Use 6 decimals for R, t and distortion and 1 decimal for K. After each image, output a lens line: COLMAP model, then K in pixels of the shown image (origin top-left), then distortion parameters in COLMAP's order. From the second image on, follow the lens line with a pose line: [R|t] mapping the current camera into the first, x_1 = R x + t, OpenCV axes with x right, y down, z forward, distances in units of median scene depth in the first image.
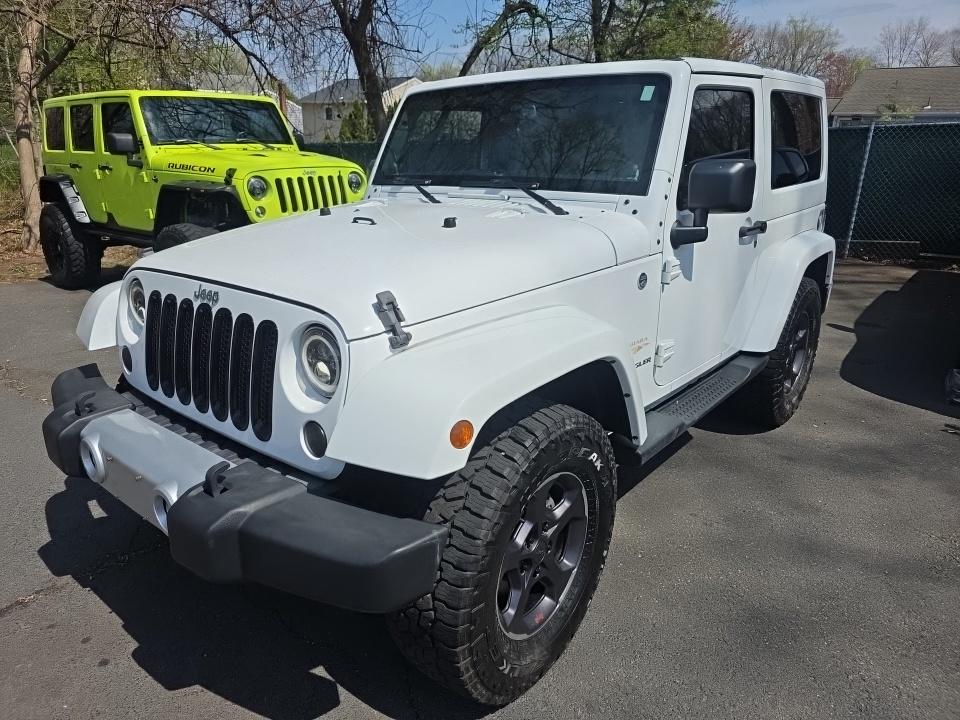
lens RADIAL K [[659.4, 0, 465.9], [0, 659.4, 358.7], [0, 0, 1]] dist [0.015606, -0.004138]
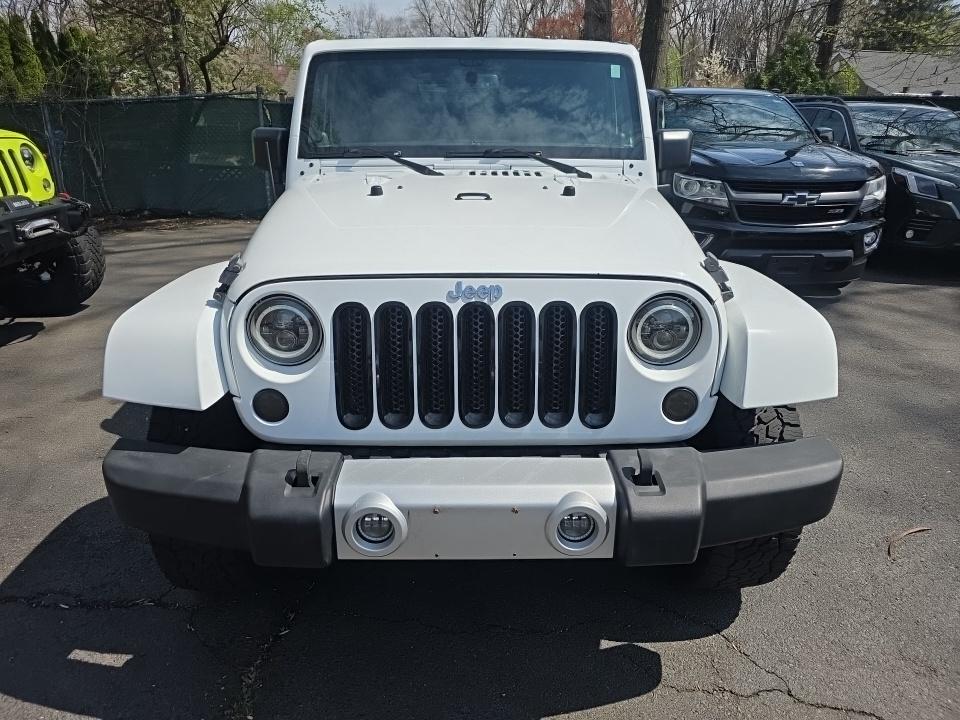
lens RADIAL K [[659.4, 0, 476.6], [0, 659.4, 357.4], [0, 0, 1]] dist [0.015606, -0.004138]
pose [[0.753286, -0.216403, 0.621071, -0.765243], [0.189593, 0.975681, 0.110007, -0.087431], [-0.629773, 0.034884, 0.775996, 0.277881]]
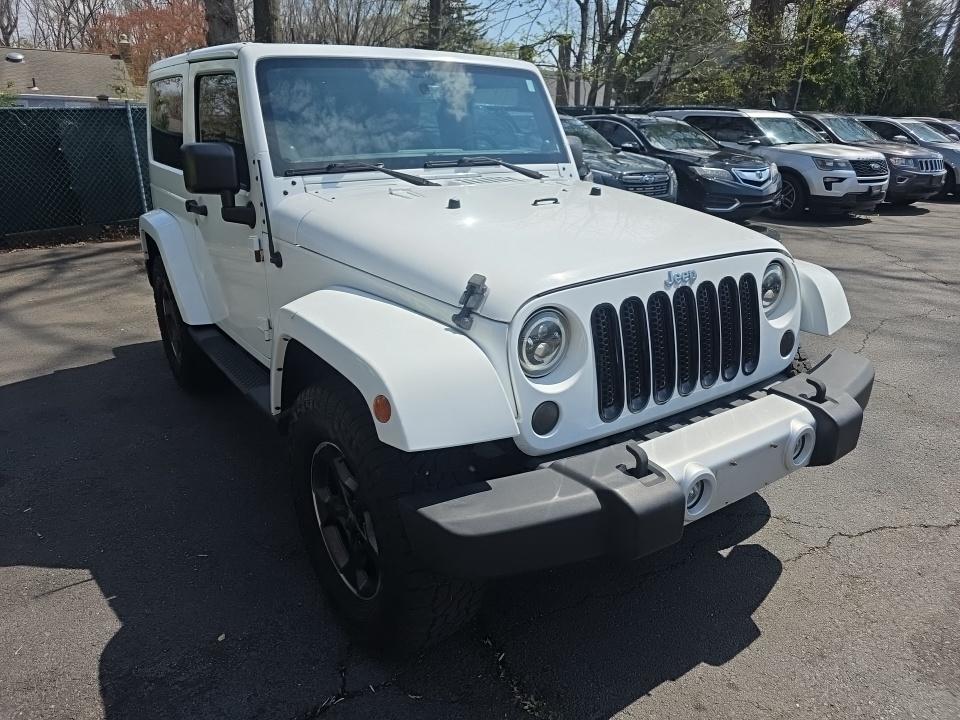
lens RADIAL K [[659.4, 0, 477.6], [0, 659.4, 359.7], [0, 0, 1]] dist [0.015606, -0.004138]
pose [[0.262087, -0.318950, 0.910813, -1.153617], [0.293018, 0.925548, 0.239794, -0.252655], [-0.919484, 0.204038, 0.336032, 0.793330]]
